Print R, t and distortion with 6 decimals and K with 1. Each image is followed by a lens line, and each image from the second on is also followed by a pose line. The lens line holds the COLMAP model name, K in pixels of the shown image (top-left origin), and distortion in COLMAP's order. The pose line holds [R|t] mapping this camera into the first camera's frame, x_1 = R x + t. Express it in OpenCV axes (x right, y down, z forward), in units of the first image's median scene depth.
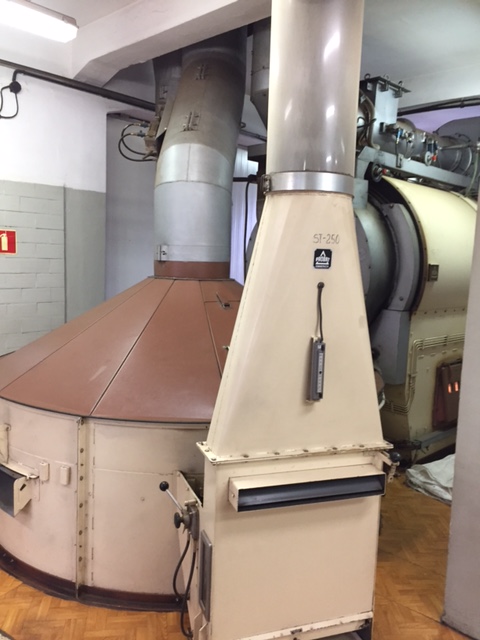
lens RADIAL K [[548.6, 0, 242.6], [0, 548.6, 318.8], [0, 0, 1]] dist [0.070762, -0.116447]
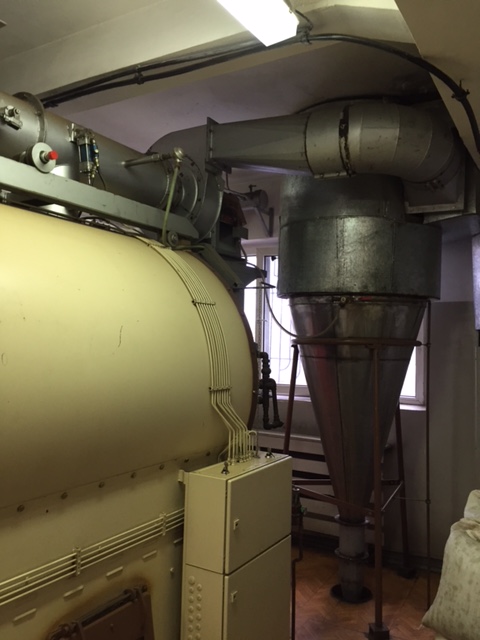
lens RADIAL K [[548.6, 0, 249.4], [0, 548.6, 321.0], [0, 0, 1]] dist [0.070762, -0.116447]
pose [[0.967571, -0.018291, 0.251934, 0.410486], [0.054845, 0.988794, -0.138845, -0.081033], [-0.246572, 0.148160, 0.957732, 0.560558]]
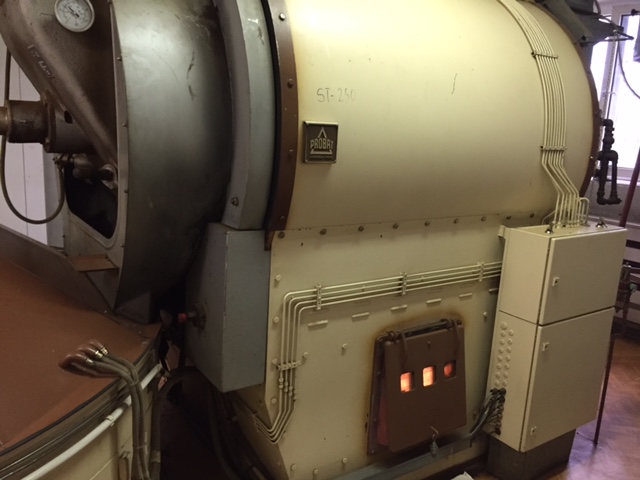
lens RADIAL K [[548.6, 0, 320.3], [0, 548.6, 239.4], [0, 0, 1]] dist [0.070762, -0.116447]
pose [[0.982673, 0.042697, -0.180361, 0.399981], [-0.027295, 0.995831, 0.087033, -0.043046], [0.183326, -0.080602, 0.979742, 0.539964]]
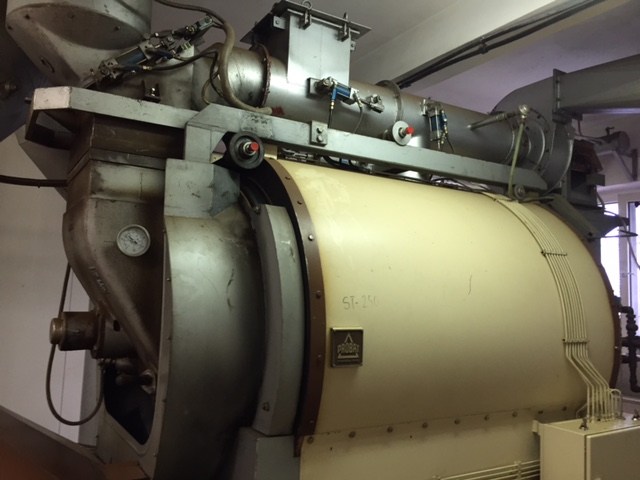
lens RADIAL K [[548.6, 0, 320.9], [0, 548.6, 237.2], [0, 0, 1]] dist [0.070762, -0.116447]
pose [[0.972455, -0.038069, -0.229962, 0.406431], [-0.014062, 0.975195, -0.220901, -0.067007], [0.232667, 0.218050, 0.947798, 0.510279]]
